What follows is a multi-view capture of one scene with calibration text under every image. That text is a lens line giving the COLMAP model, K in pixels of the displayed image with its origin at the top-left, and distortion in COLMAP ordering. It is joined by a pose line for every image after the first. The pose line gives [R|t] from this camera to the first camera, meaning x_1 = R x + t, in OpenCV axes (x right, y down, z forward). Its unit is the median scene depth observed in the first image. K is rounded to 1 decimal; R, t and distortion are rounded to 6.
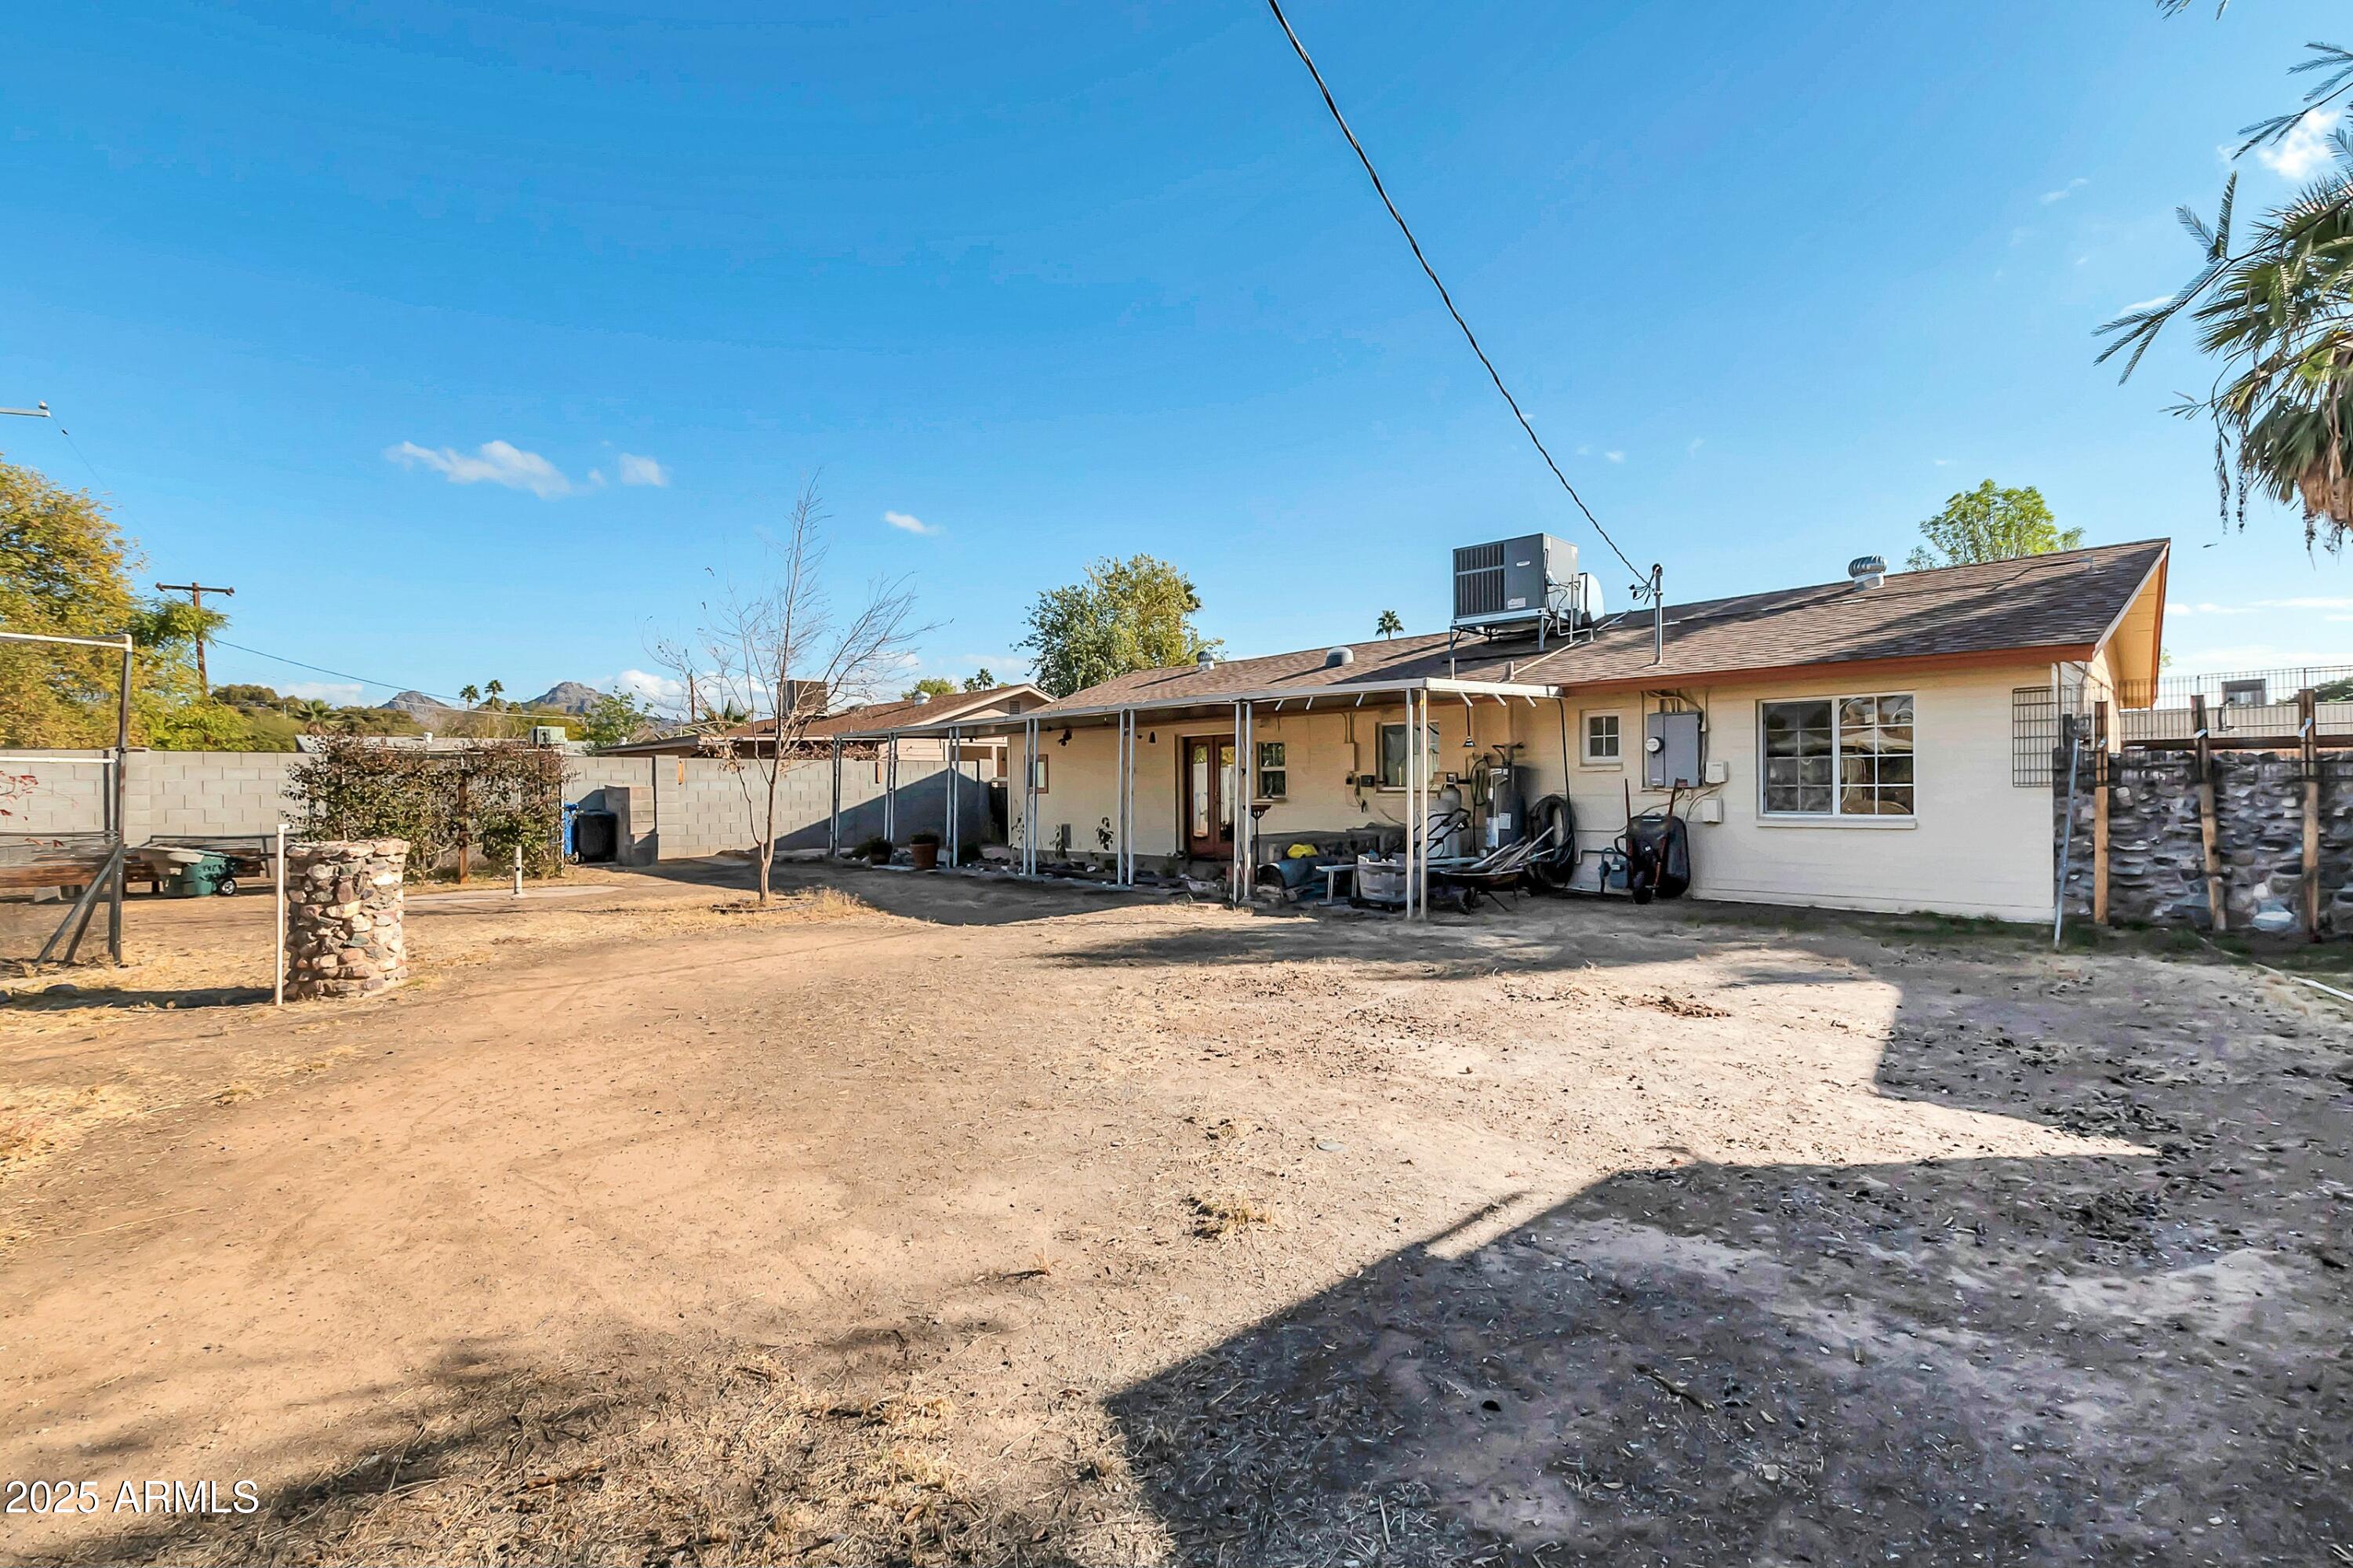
lens RADIAL K [[1034.4, 0, 1176.5], [0, 1034.4, 784.0], [0, 0, 1]] dist [0.001594, 0.000575]
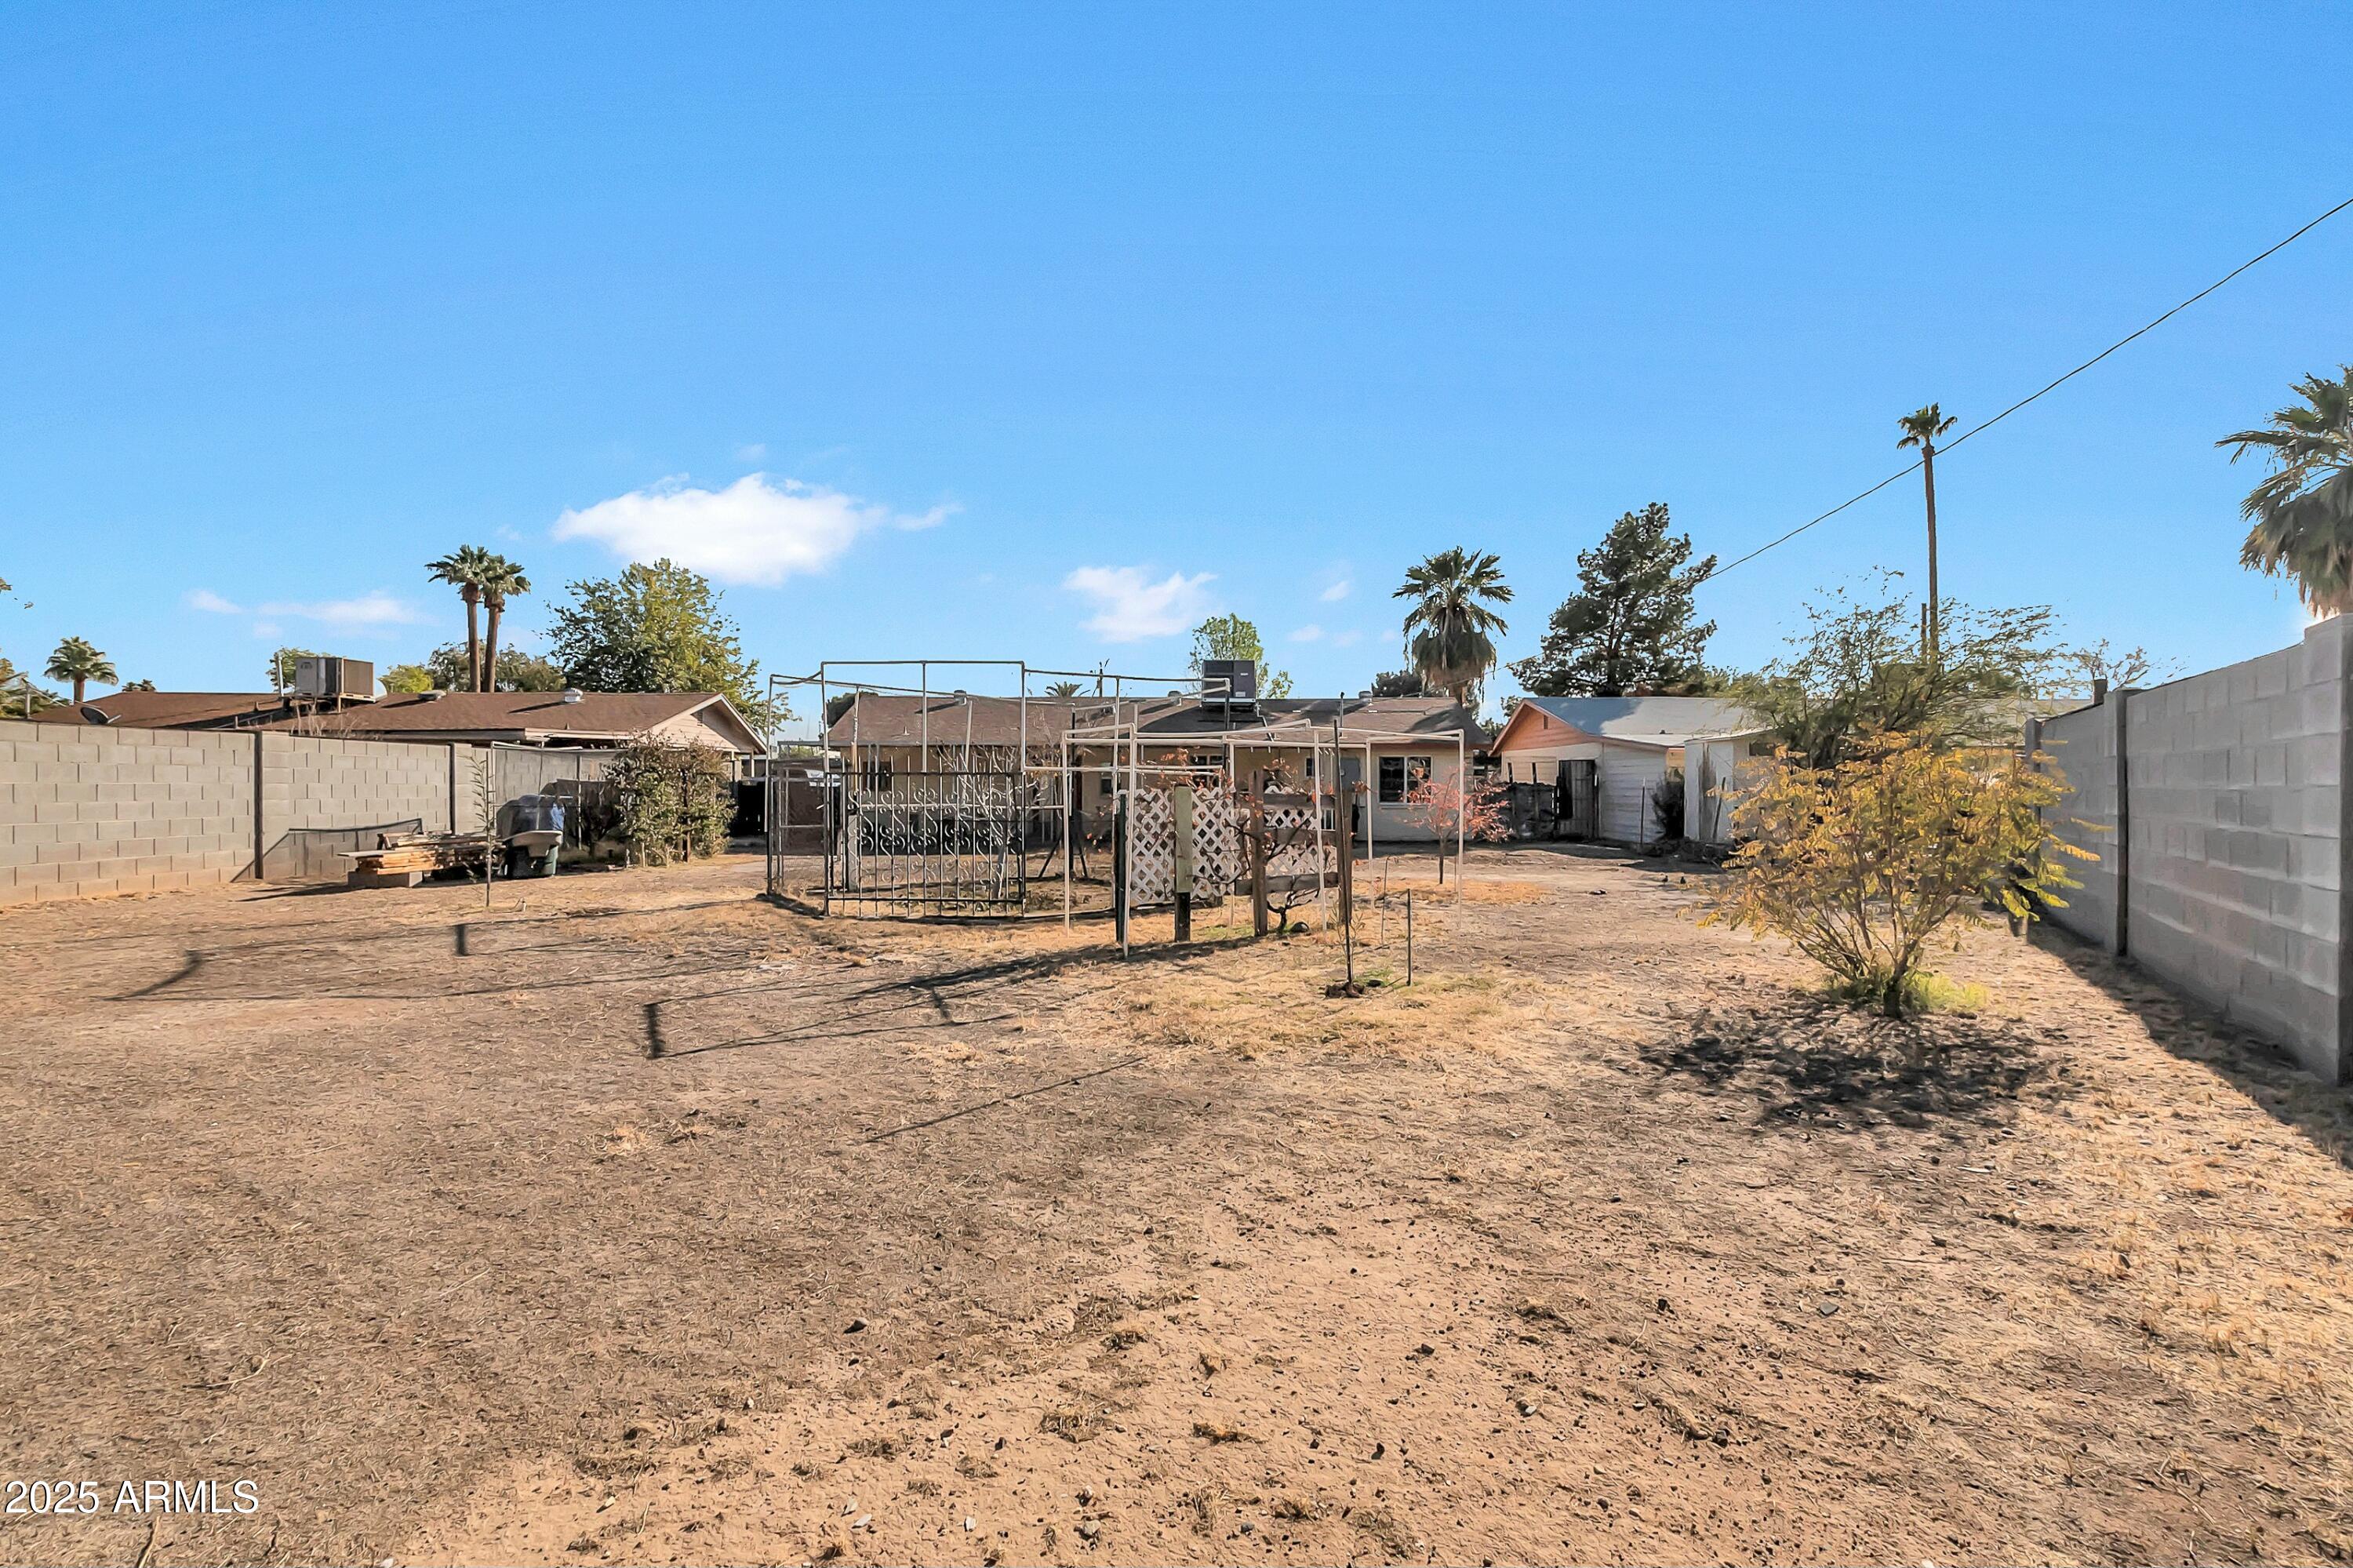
lens RADIAL K [[1034.4, 0, 1176.5], [0, 1034.4, 784.0], [0, 0, 1]] dist [0.001594, 0.000575]
pose [[0.688320, 0.010833, 0.725326, -1.291831], [-0.011947, 0.999922, -0.003596, -0.001598], [-0.725308, -0.006190, 0.688396, -0.261941]]
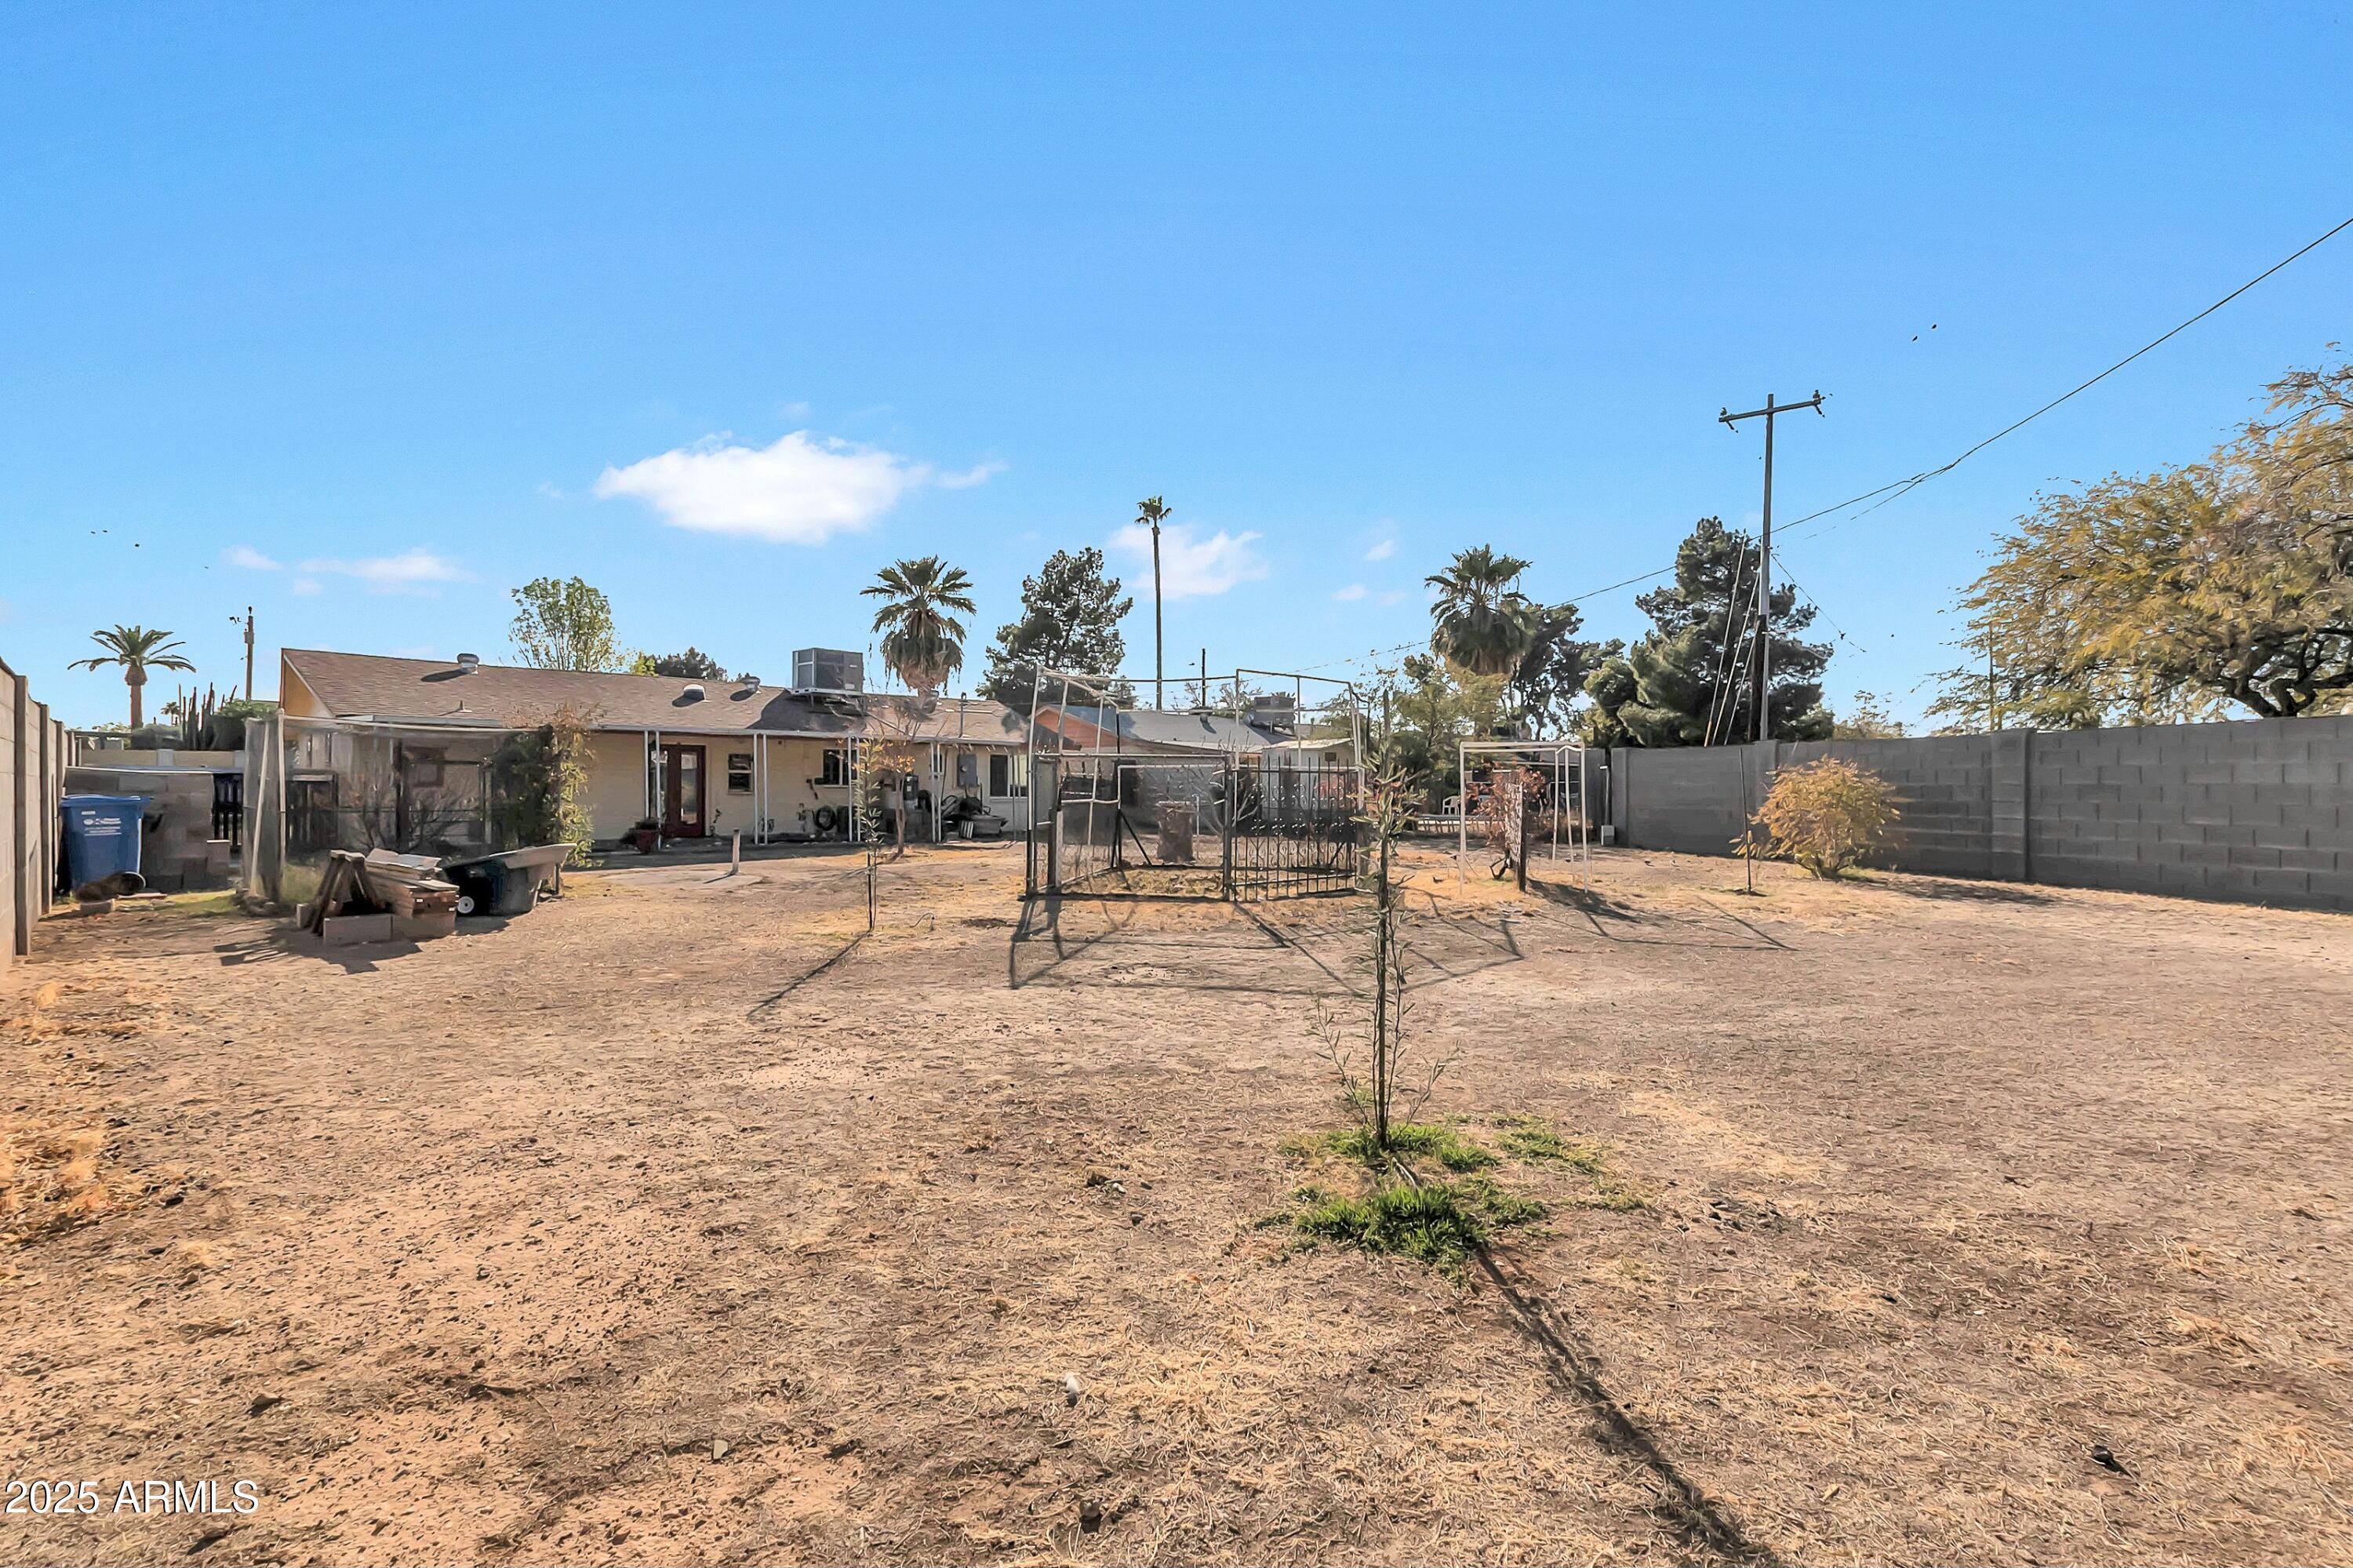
lens RADIAL K [[1034.4, 0, 1176.5], [0, 1034.4, 784.0], [0, 0, 1]] dist [0.001594, 0.000575]
pose [[-0.028398, 0.008167, 0.999563, -1.758085], [-0.010652, 0.999907, -0.008473, 0.011351], [-0.999540, -0.010888, -0.028308, 0.526690]]
